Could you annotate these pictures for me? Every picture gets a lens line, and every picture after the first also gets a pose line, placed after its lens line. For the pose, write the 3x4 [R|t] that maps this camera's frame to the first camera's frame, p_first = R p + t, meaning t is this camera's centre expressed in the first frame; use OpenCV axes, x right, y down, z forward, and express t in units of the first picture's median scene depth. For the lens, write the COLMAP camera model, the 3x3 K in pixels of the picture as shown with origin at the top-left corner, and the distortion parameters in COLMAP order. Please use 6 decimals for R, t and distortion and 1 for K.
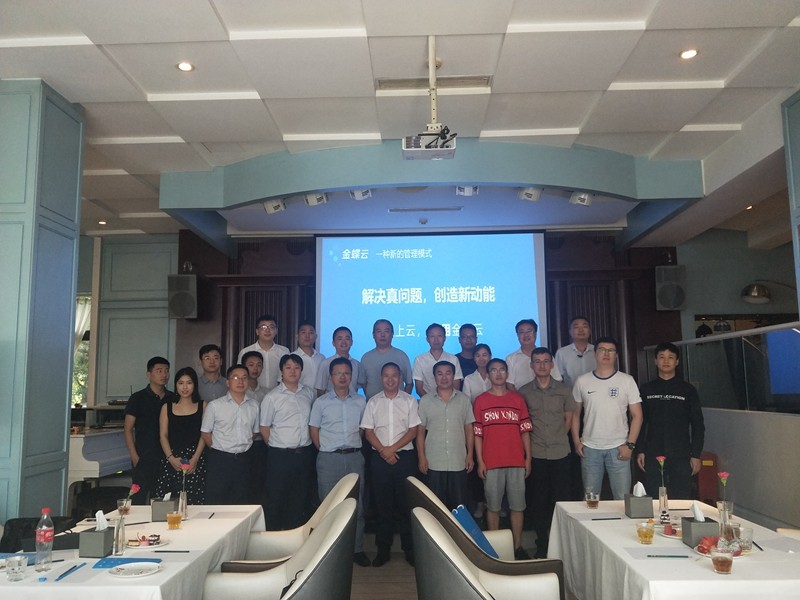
lens RADIAL K [[673.5, 0, 400.0], [0, 673.5, 300.0], [0, 0, 1]] dist [0.025761, -0.065917]
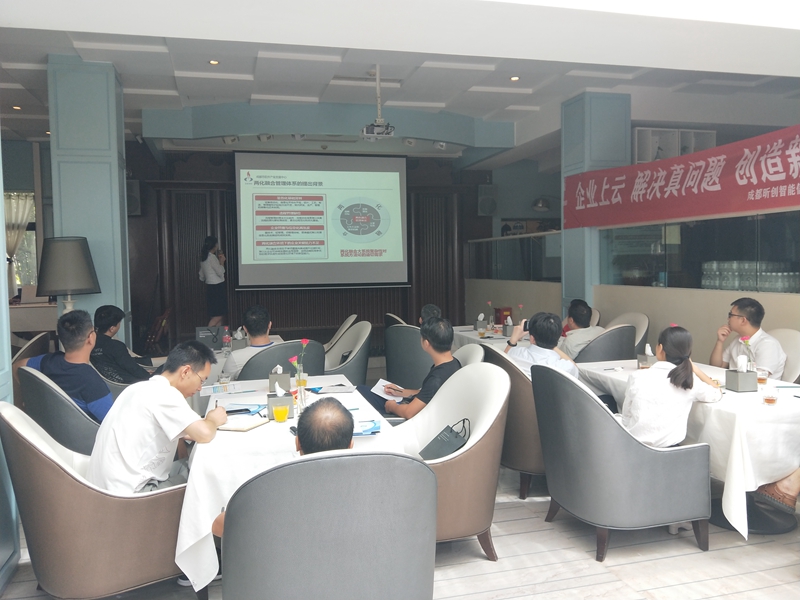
lens RADIAL K [[673.5, 0, 400.0], [0, 673.5, 300.0], [0, 0, 1]] dist [0.025761, -0.065917]
pose [[0.960631, -0.017203, 0.277294, -0.272482], [-0.031378, 0.984977, 0.169808, -0.067125], [-0.276050, -0.171824, 0.945660, -0.519349]]
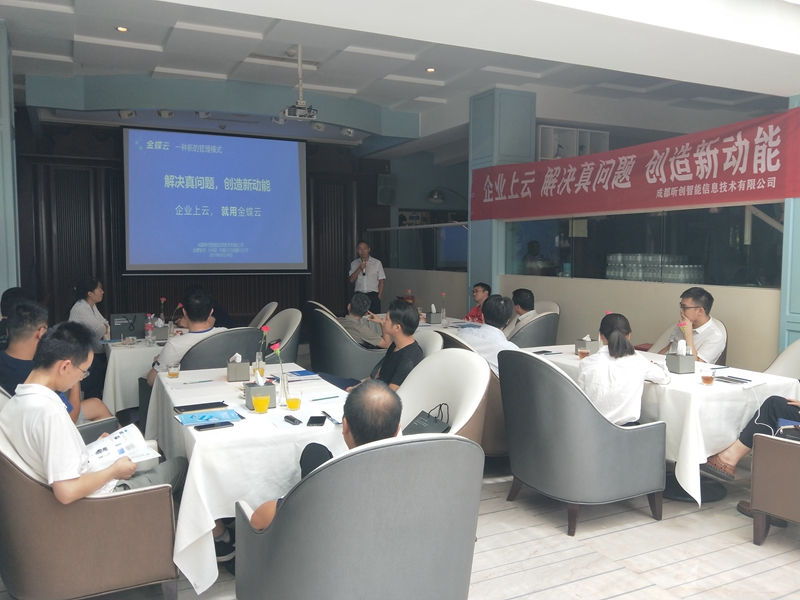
lens RADIAL K [[668.8, 0, 397.5], [0, 668.8, 300.7], [0, 0, 1]] dist [0.081540, -0.165970]
pose [[0.889458, -0.017037, 0.456699, -0.362265], [-0.072153, 0.981537, 0.177140, -0.059027], [-0.451285, -0.190511, 0.871807, -0.479587]]
